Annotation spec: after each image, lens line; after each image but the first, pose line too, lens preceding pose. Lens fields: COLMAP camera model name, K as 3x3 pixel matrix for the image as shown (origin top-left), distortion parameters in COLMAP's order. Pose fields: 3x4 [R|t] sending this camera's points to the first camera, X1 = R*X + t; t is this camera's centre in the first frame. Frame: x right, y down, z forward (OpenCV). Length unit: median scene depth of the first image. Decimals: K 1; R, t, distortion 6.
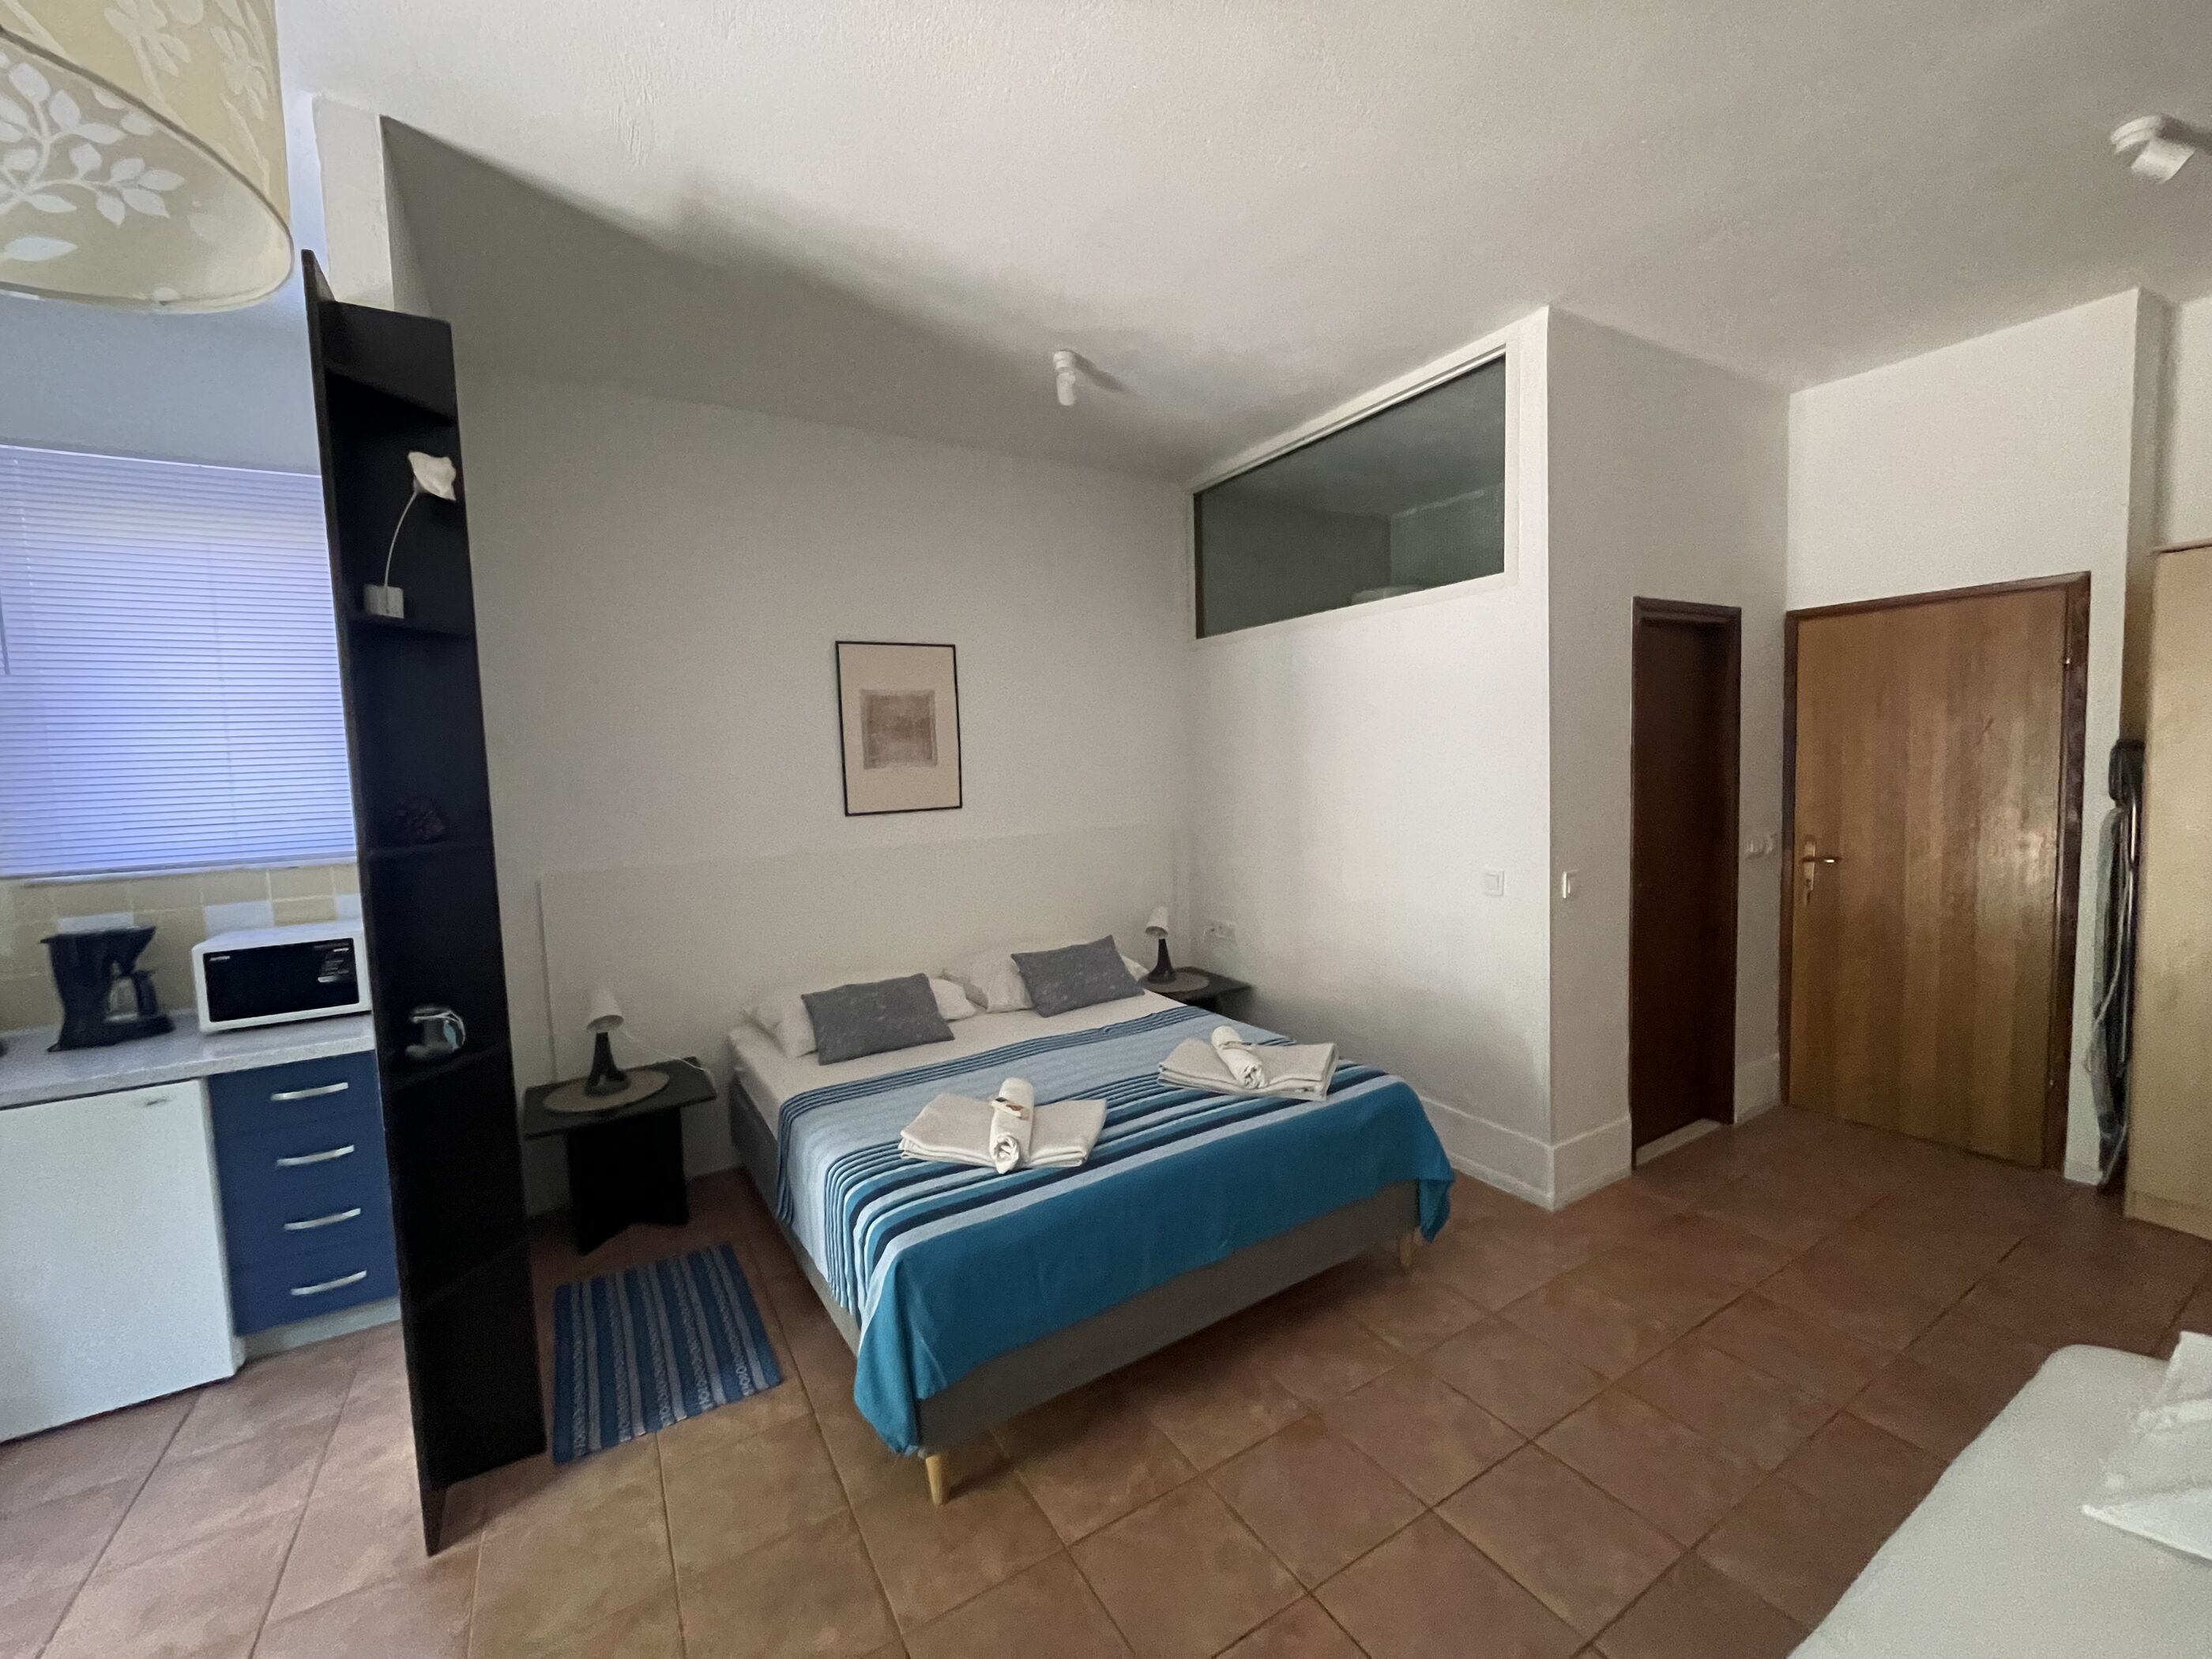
lens RADIAL K [[899.6, 0, 1106.0], [0, 899.6, 821.8], [0, 0, 1]] dist [-0.001533, -0.000287]
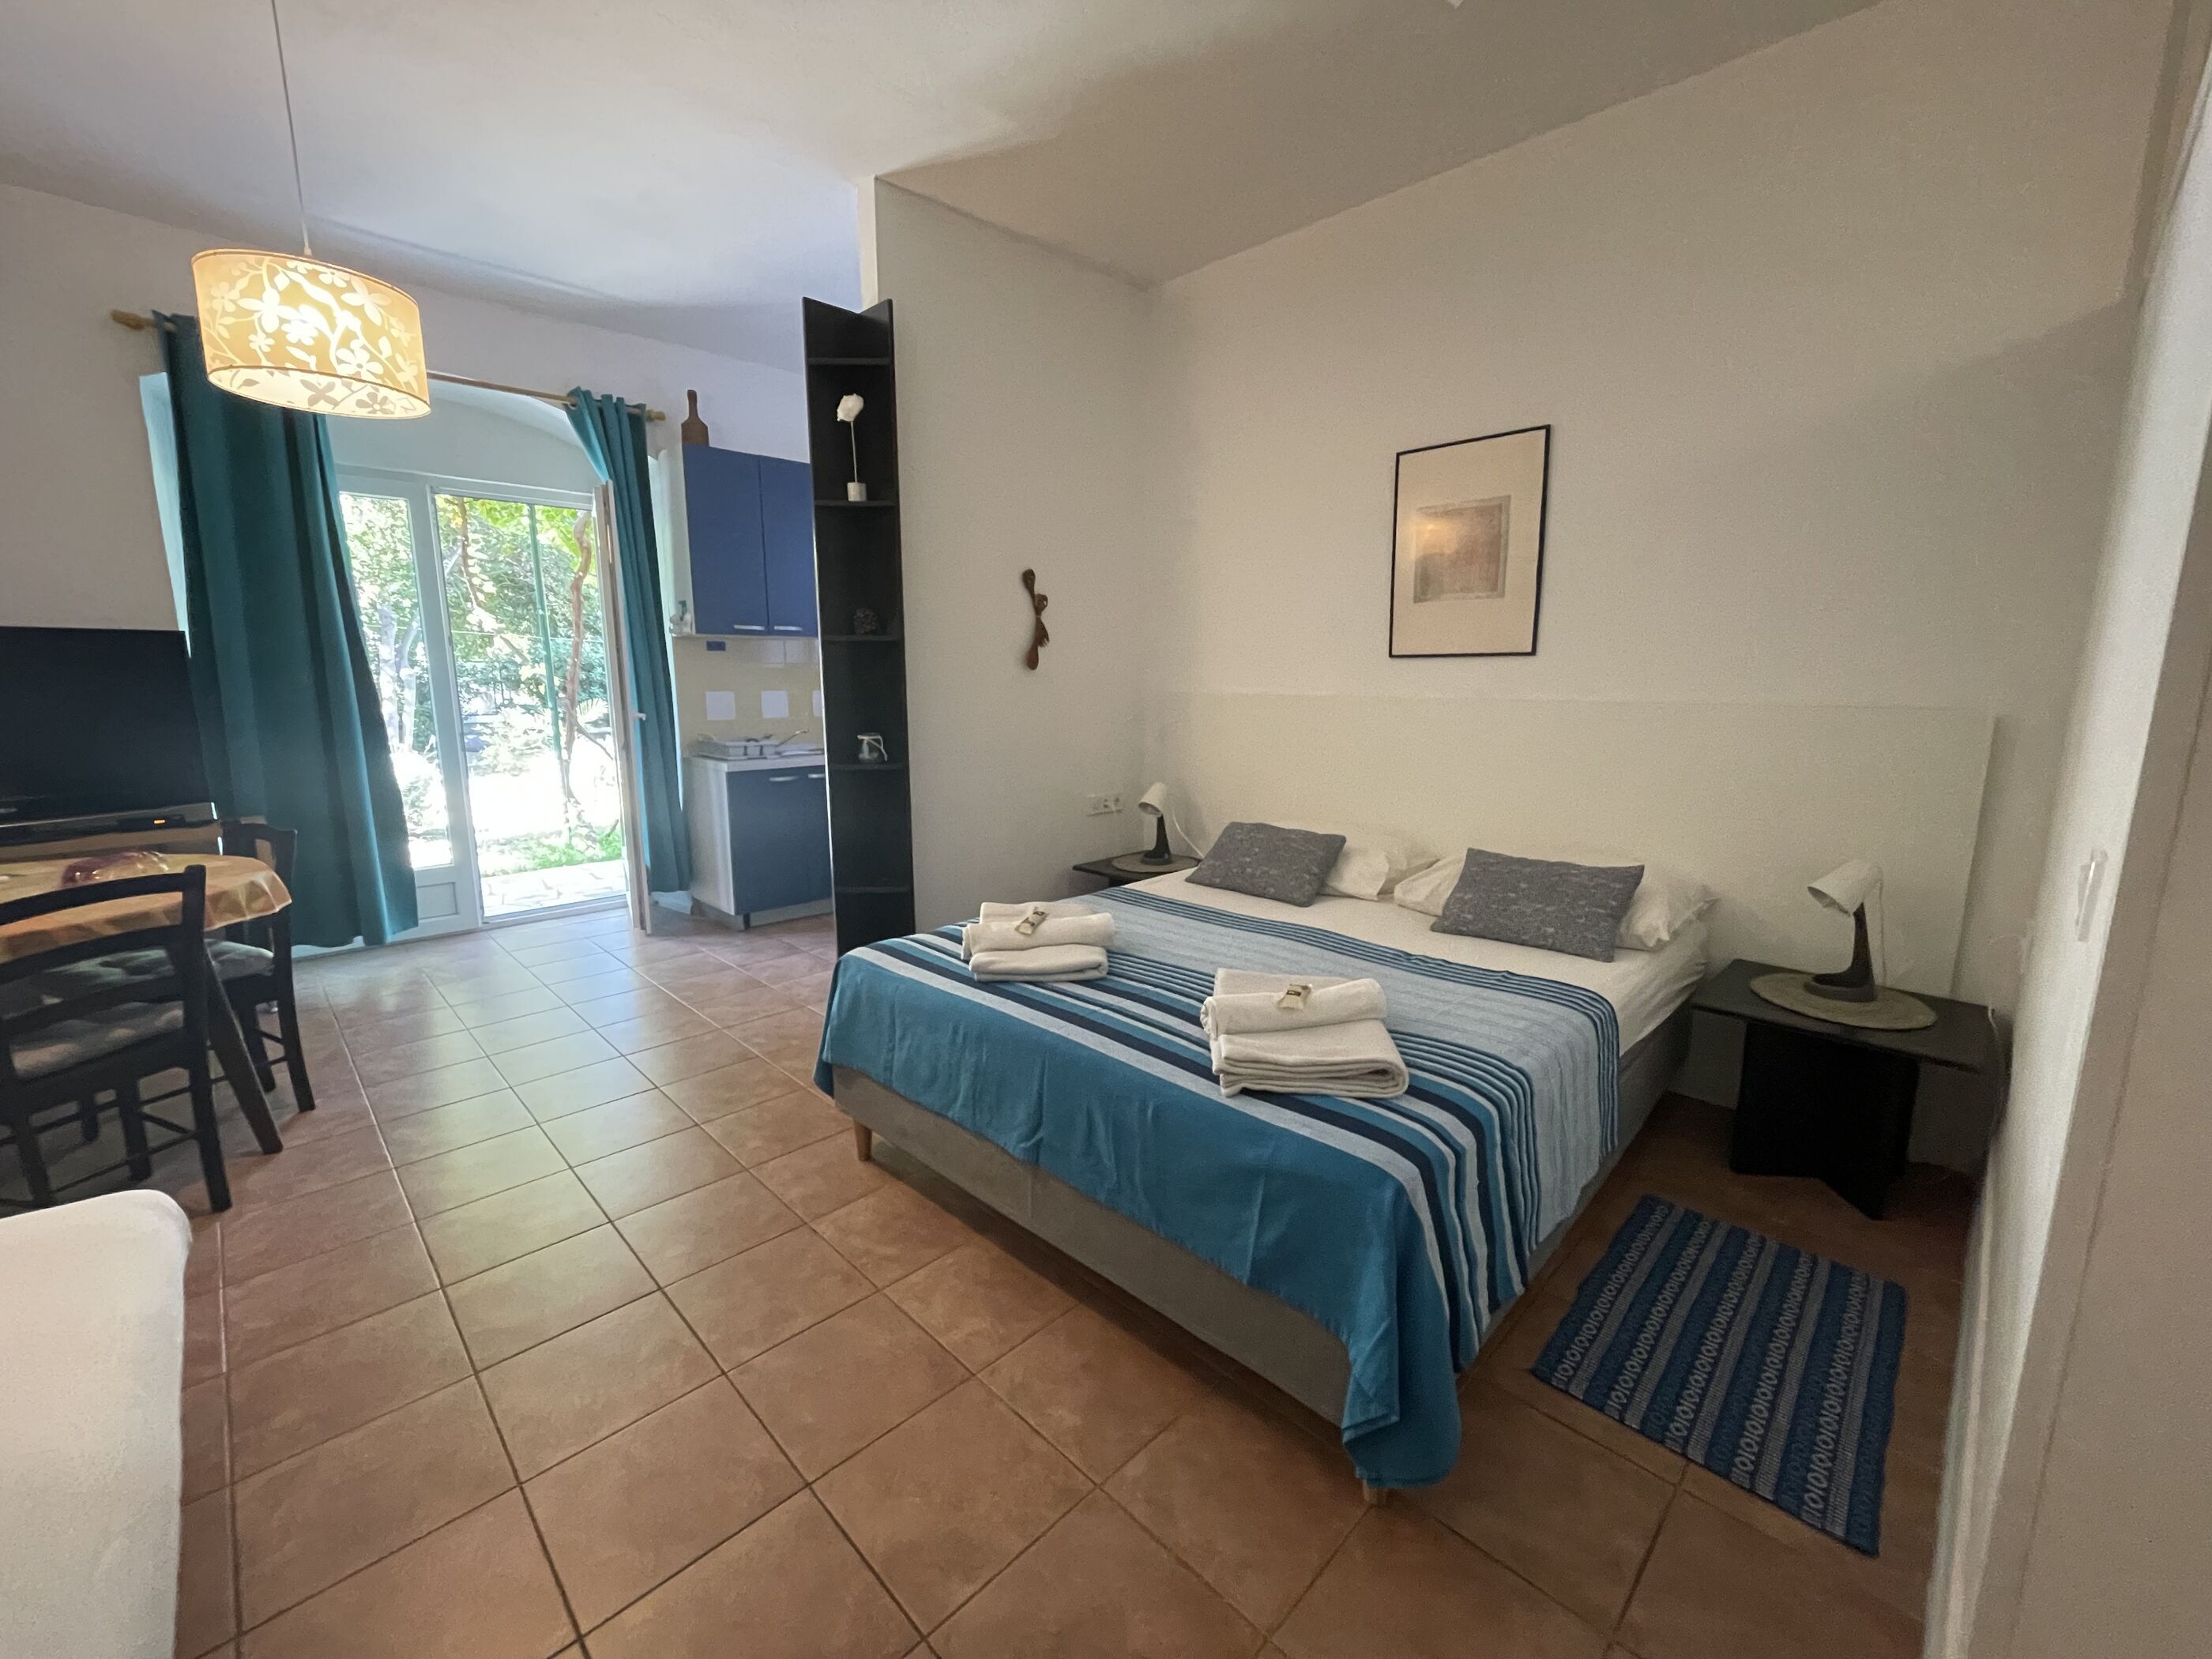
lens RADIAL K [[896.6, 0, 1109.4], [0, 896.6, 825.5], [0, 0, 1]] dist [-0.002194, -0.000654]
pose [[0.245516, 0.200457, -0.948440, 0.728819], [-0.075858, 0.979359, 0.187355, 0.015804], [0.966420, 0.025948, 0.255655, 0.712895]]
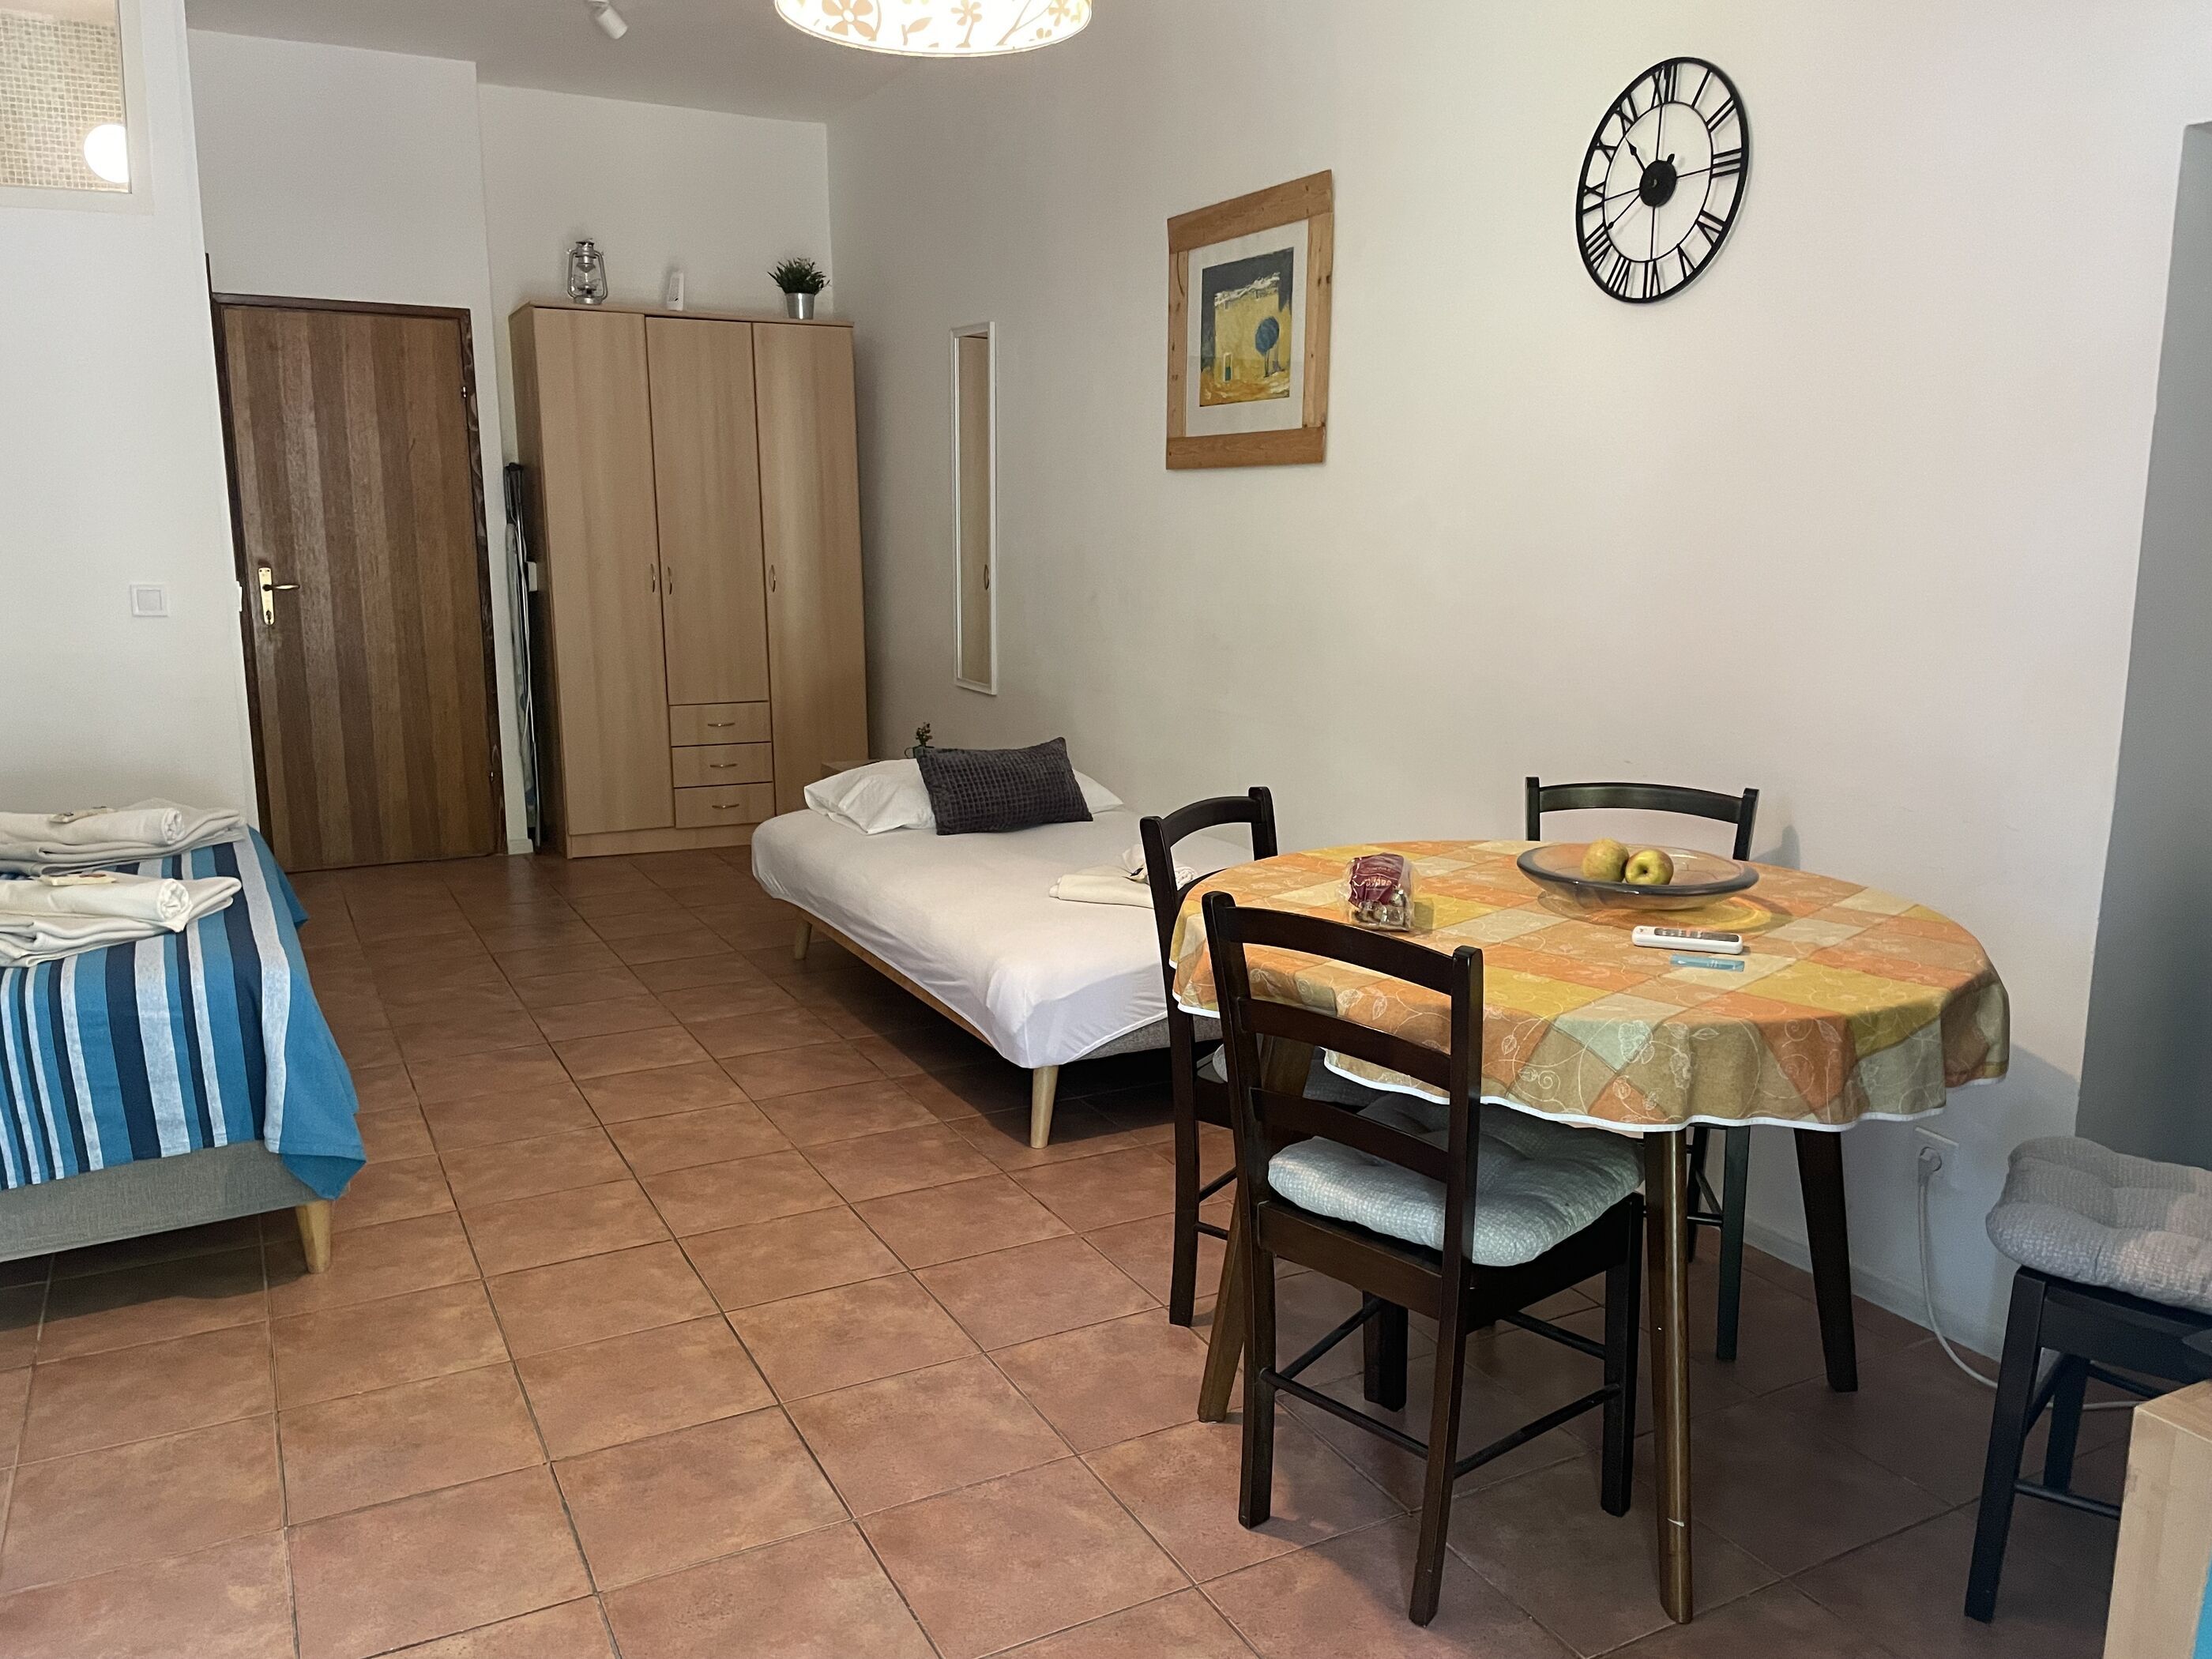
lens RADIAL K [[1675.1, 0, 1106.0], [0, 1675.1, 829.5], [0, 0, 1]] dist [0.081149, 0.001381]
pose [[0.057647, -0.146535, 0.987524, -1.162112], [0.072188, 0.987192, 0.142272, 0.130004], [-0.995724, 0.063086, 0.067487, 0.106244]]
